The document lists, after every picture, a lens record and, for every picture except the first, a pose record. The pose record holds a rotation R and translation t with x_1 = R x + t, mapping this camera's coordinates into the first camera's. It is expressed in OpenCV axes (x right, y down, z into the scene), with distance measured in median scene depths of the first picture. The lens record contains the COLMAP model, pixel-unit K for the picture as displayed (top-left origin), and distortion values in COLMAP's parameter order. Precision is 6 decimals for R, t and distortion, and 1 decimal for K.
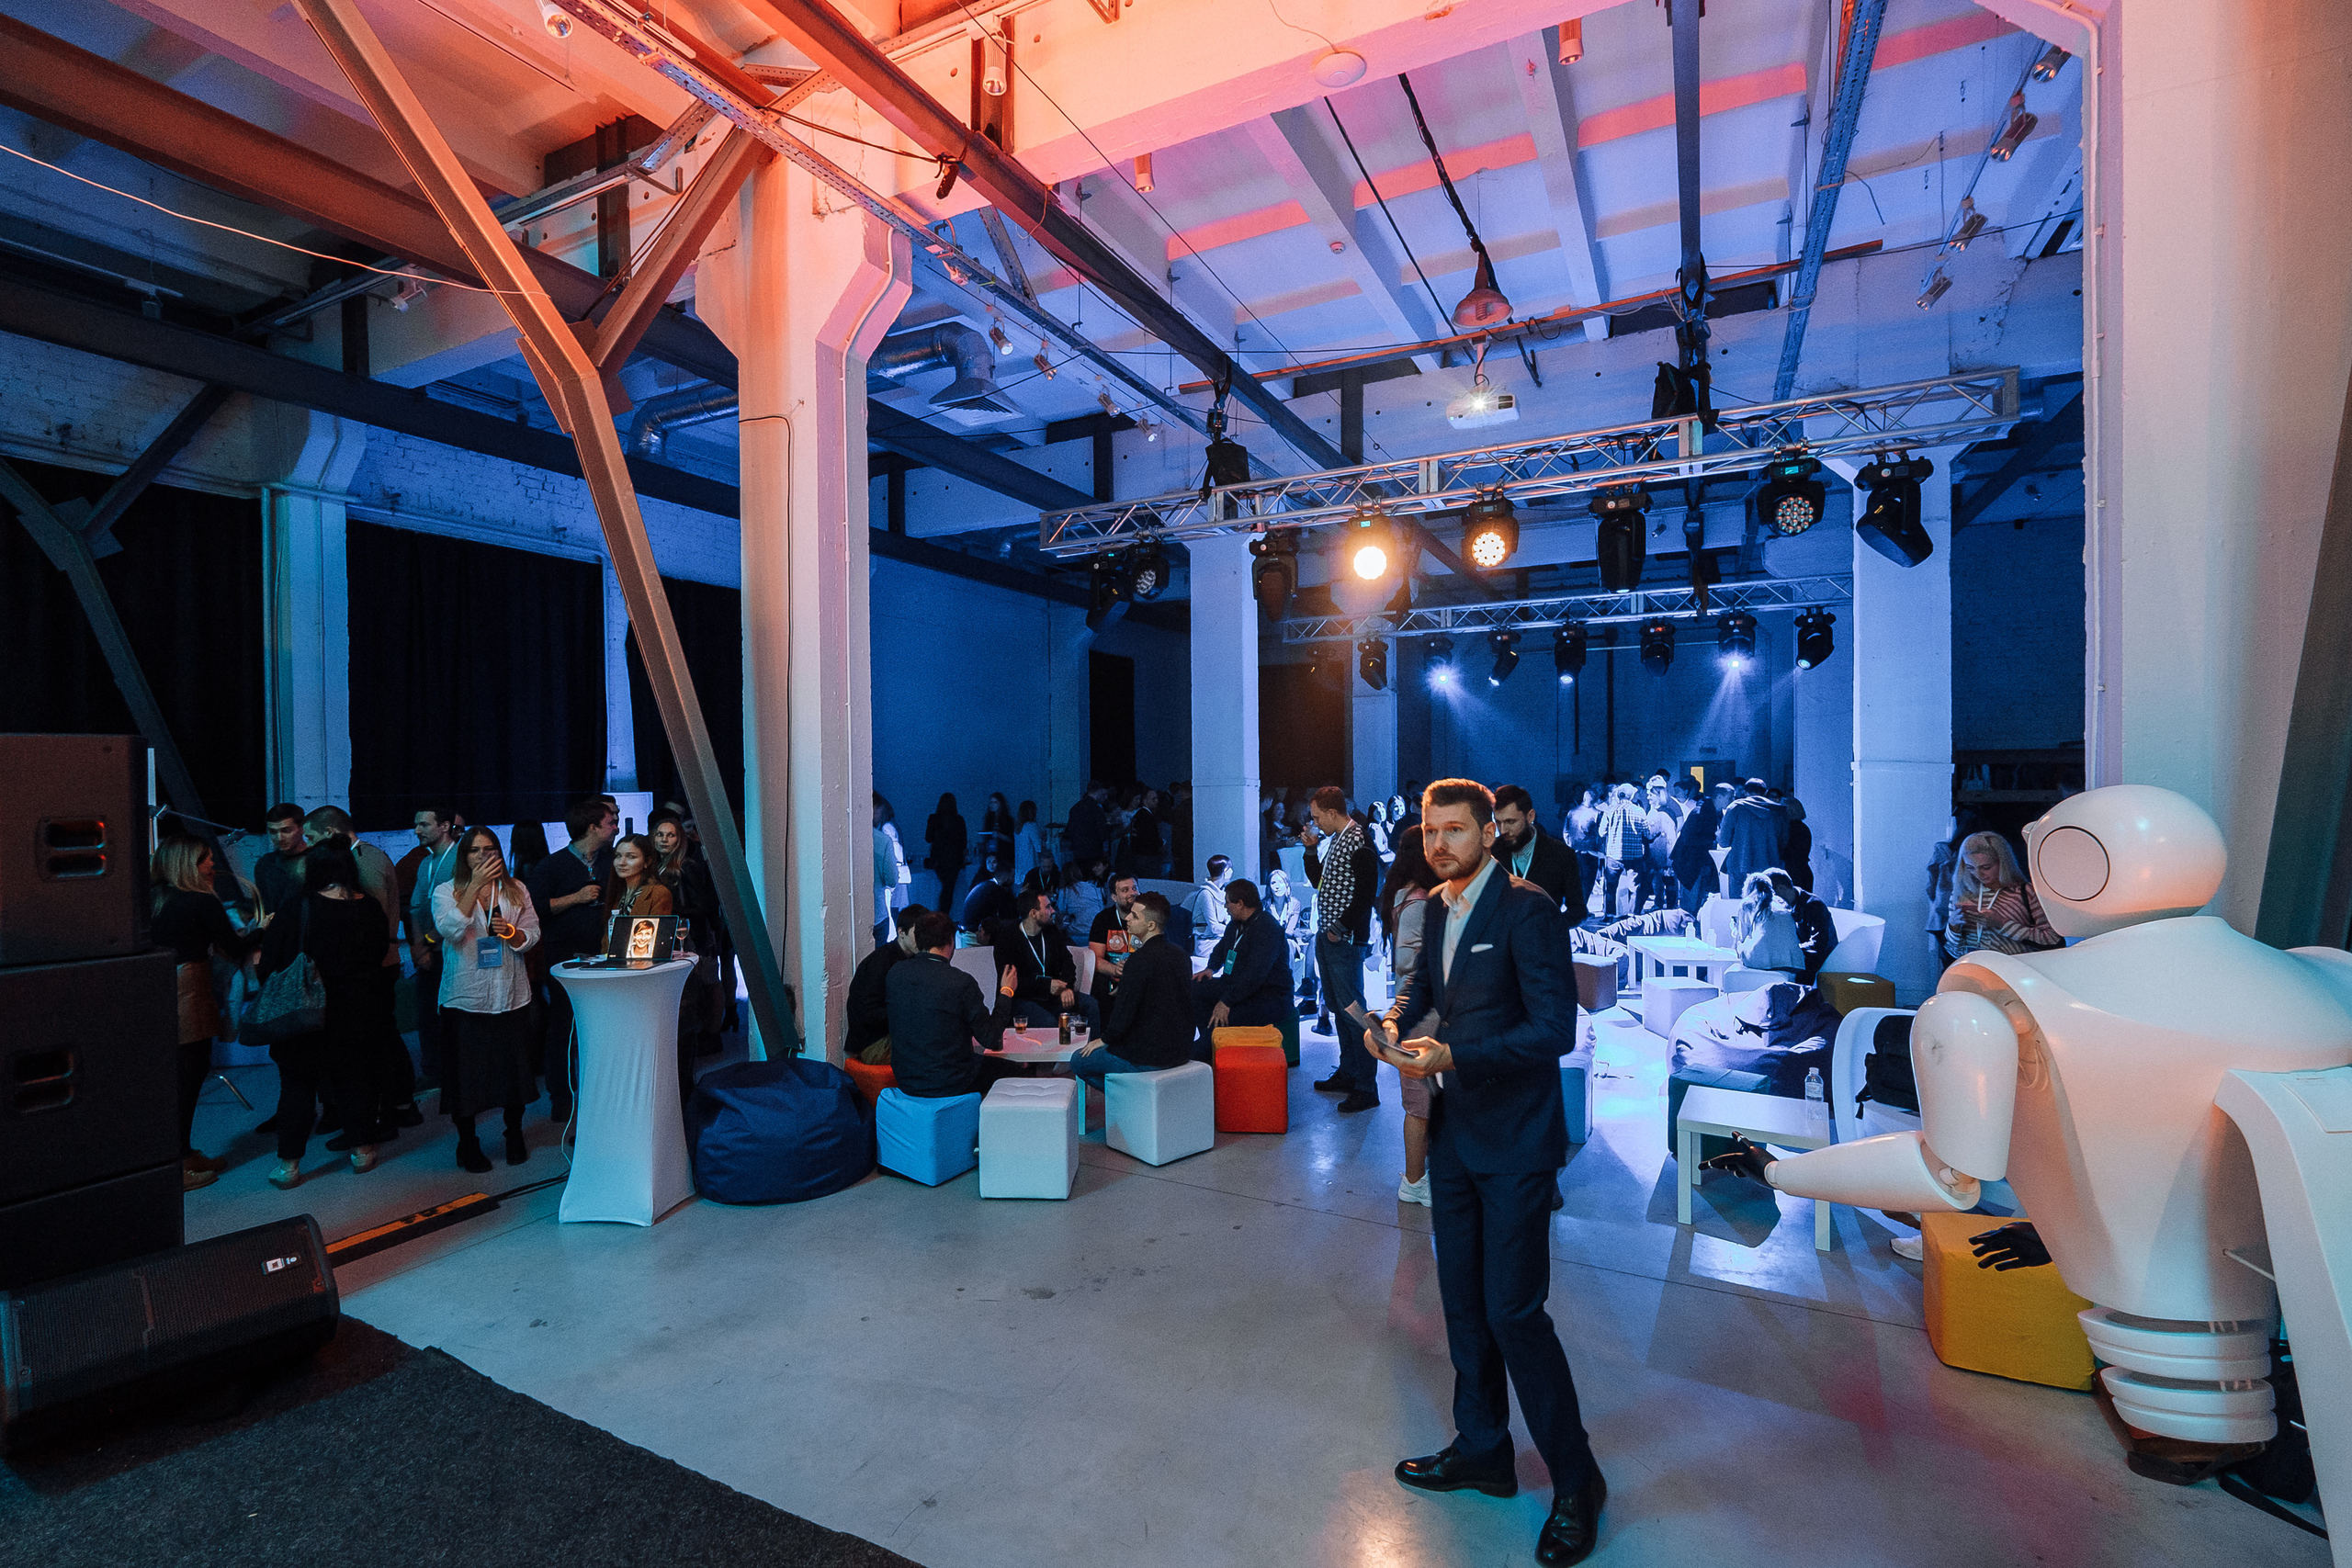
lens RADIAL K [[1076.4, 0, 1176.0], [0, 1076.4, 784.0], [0, 0, 1]] dist [-0.001276, -0.000249]
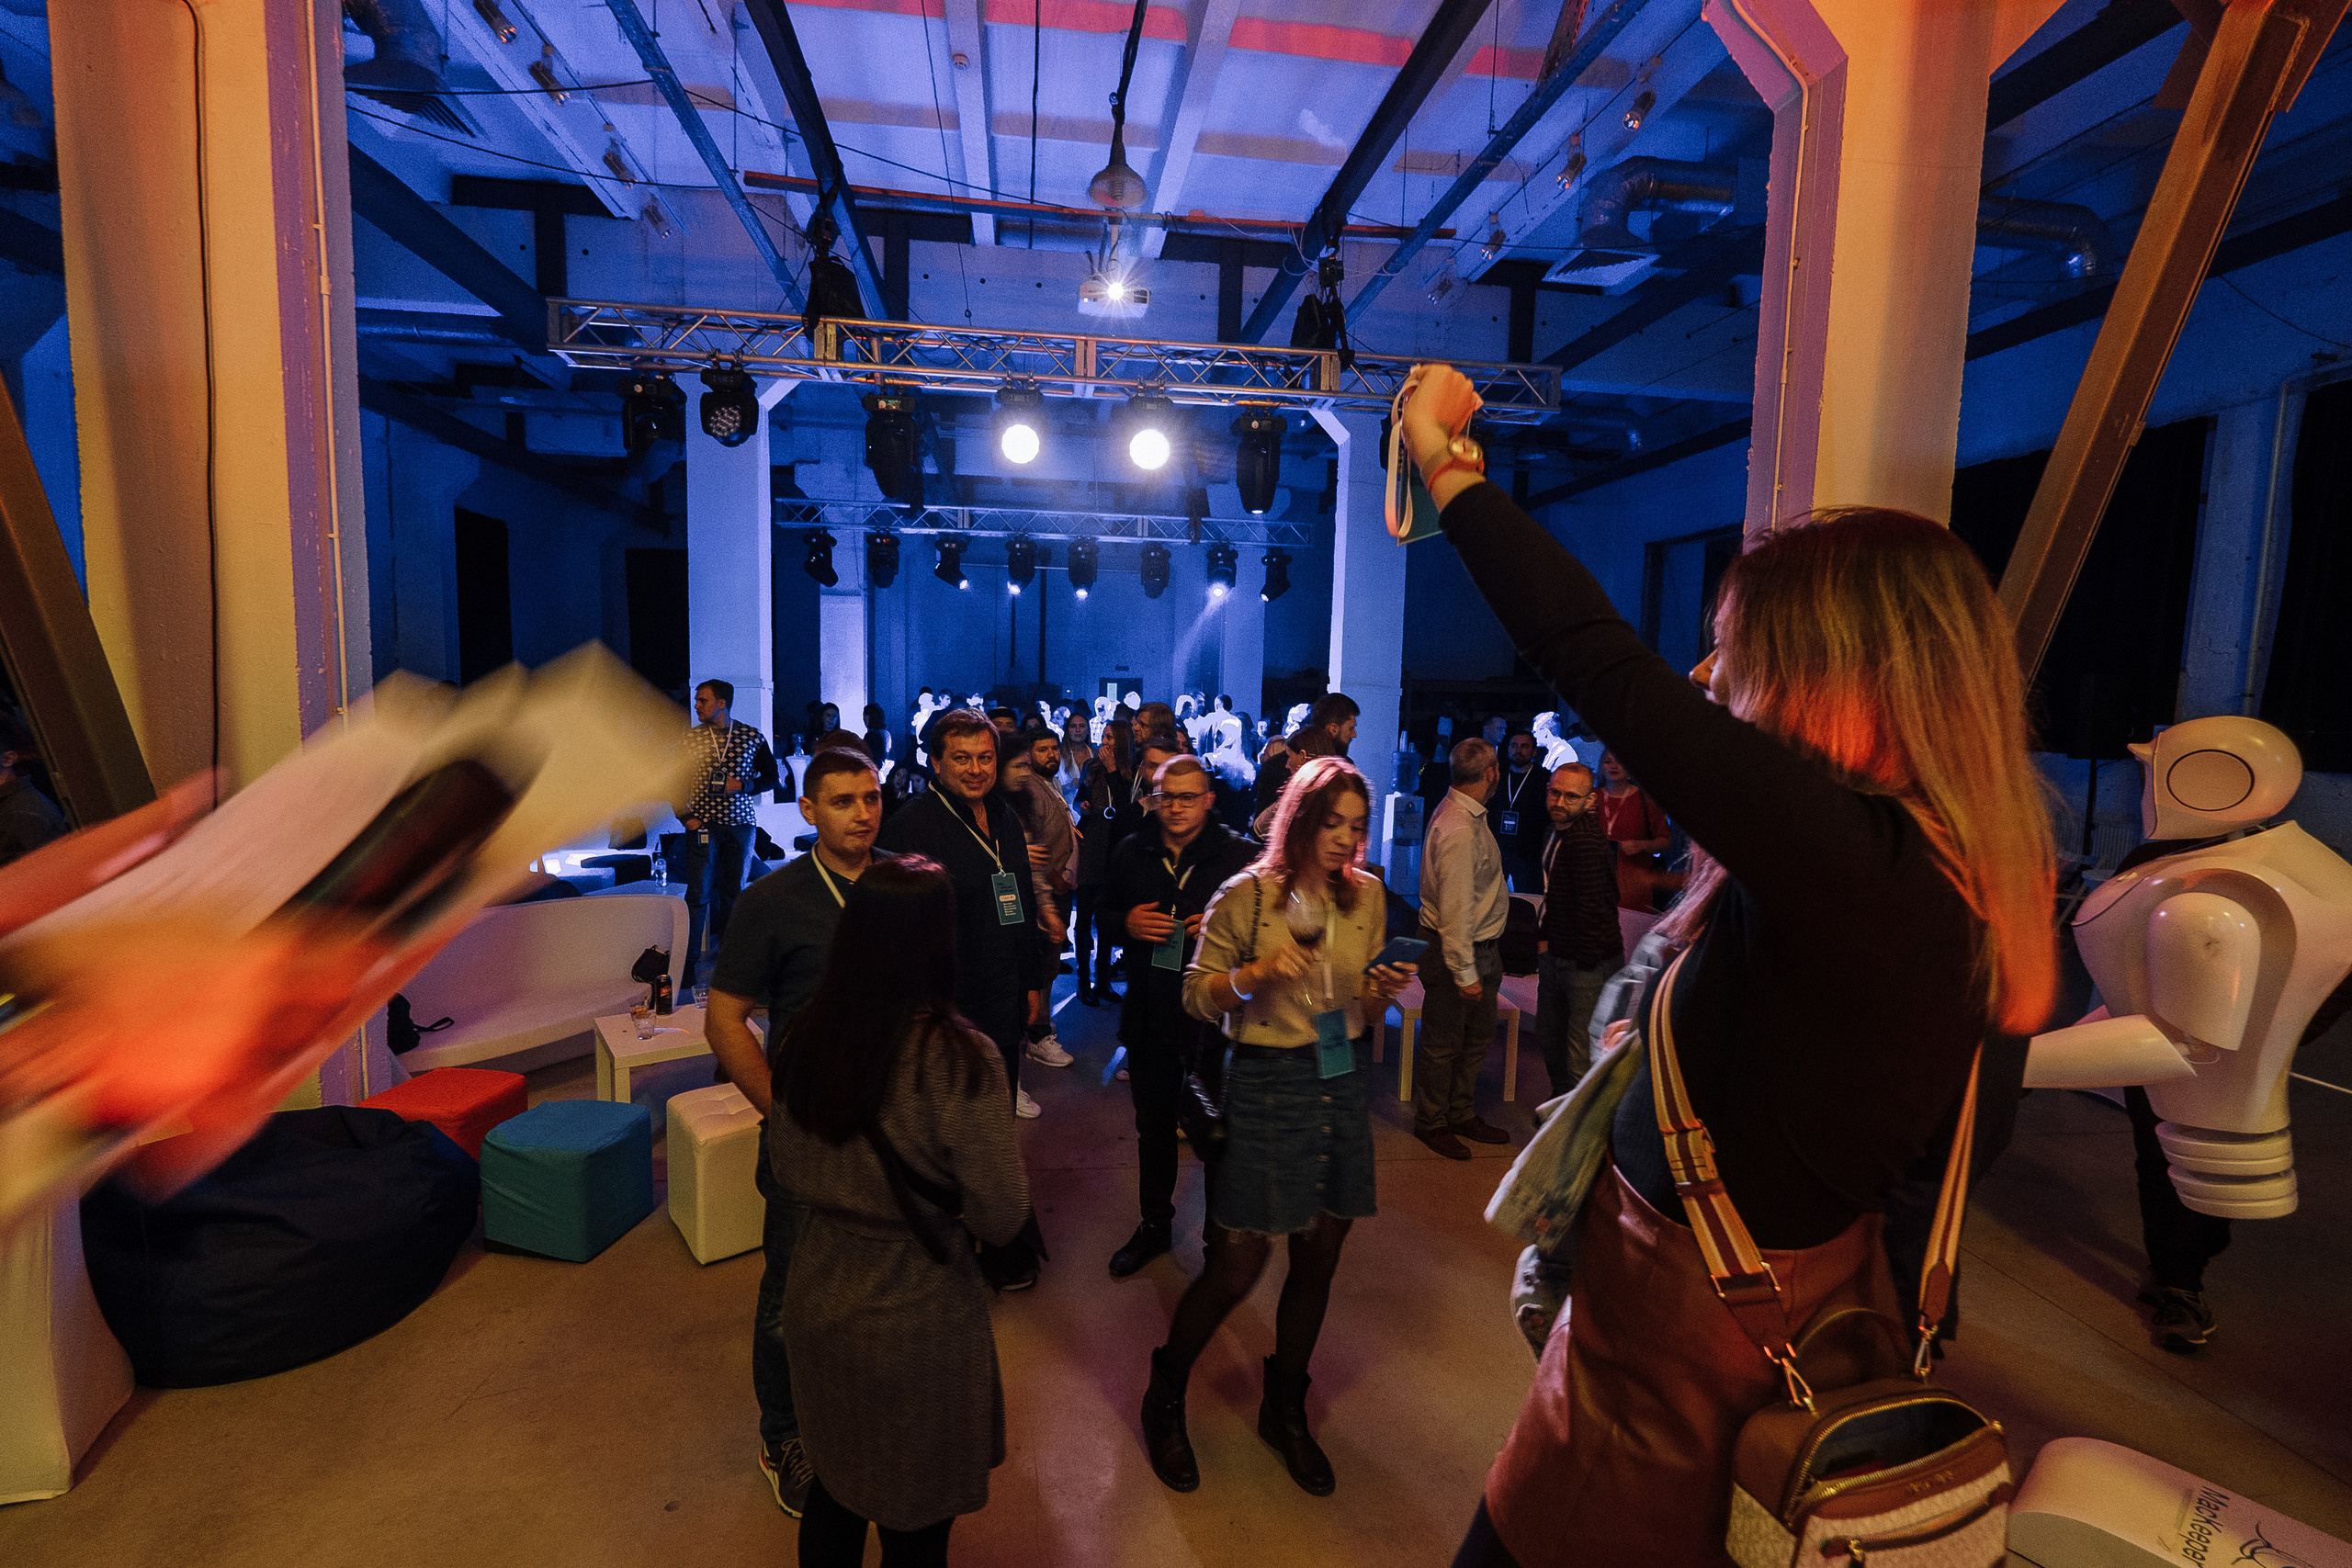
lens RADIAL K [[1032.5, 0, 1176.0], [0, 1032.5, 784.0], [0, 0, 1]] dist [0.010585, 0.000120]
pose [[0.823697, -0.020693, 0.566653, -0.256233], [-0.029740, 0.996382, 0.079616, 0.007056], [-0.566250, -0.082432, 0.820101, 0.234897]]
